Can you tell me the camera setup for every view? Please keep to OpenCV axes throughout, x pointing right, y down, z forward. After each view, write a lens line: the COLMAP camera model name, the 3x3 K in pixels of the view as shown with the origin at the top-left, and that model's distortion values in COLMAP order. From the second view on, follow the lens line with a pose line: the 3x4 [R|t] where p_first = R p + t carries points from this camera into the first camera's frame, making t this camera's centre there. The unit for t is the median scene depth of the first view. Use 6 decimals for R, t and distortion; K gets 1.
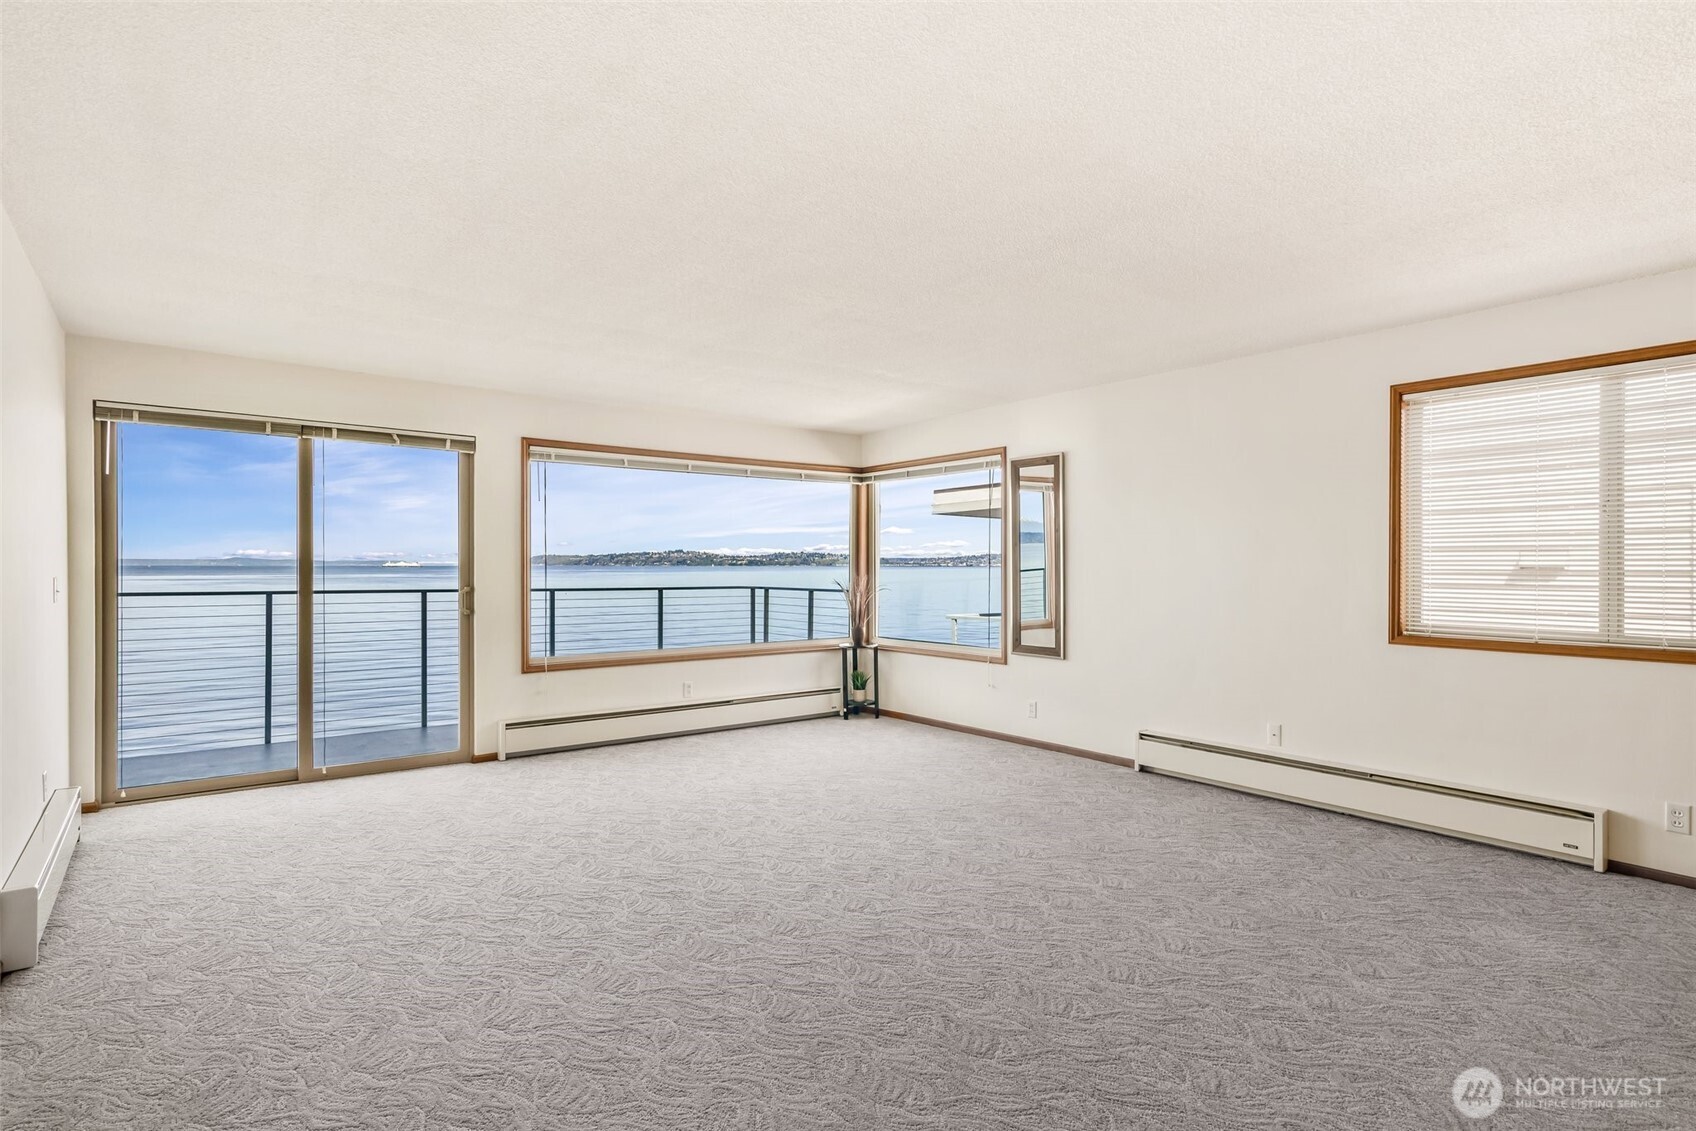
lens RADIAL K [[852.1, 0, 848.0], [0, 852.1, 565.5], [0, 0, 1]] dist [0.001463, 0.000246]
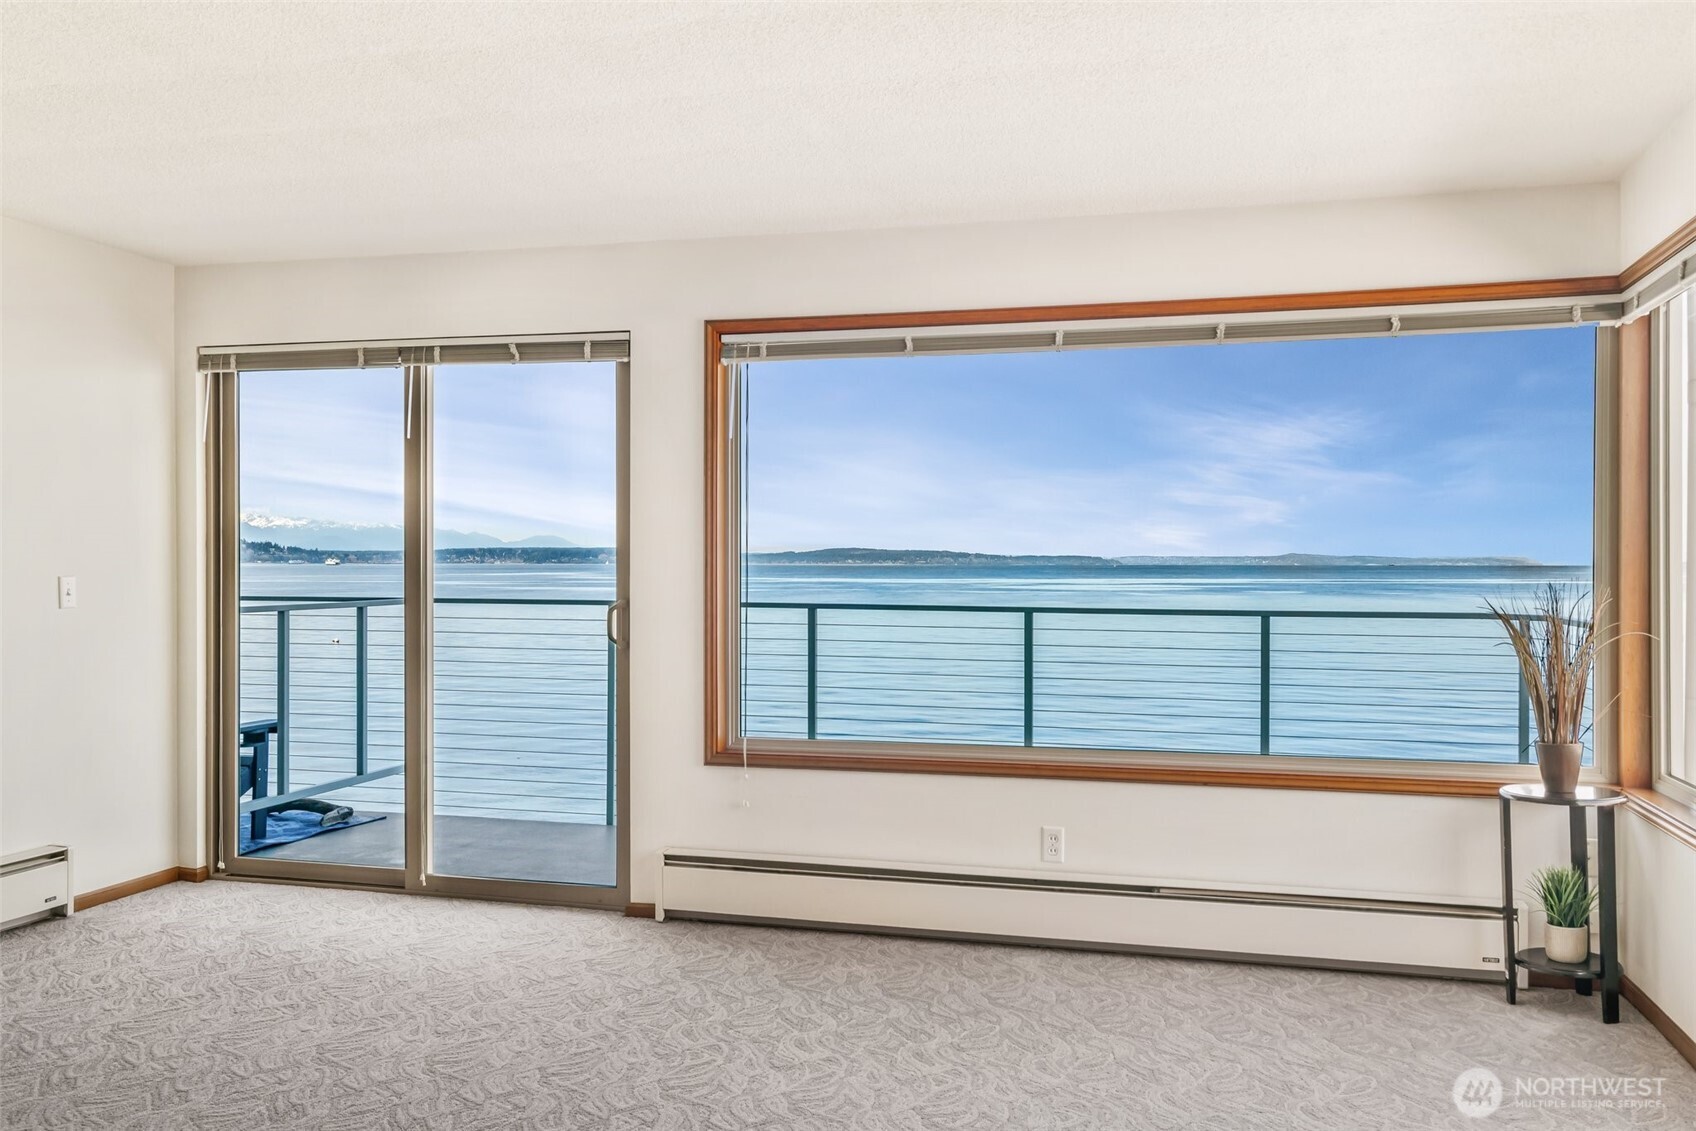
lens RADIAL K [[1396.5, 0, 846.1], [0, 1396.5, 517.4], [0, 0, 1]] dist [-0.005821, -0.001940]
pose [[0.595618, -0.030228, -0.802699, 0.372101], [-0.001570, 0.999246, -0.038795, 0.007188], [0.803266, 0.024367, 0.595121, 0.548710]]
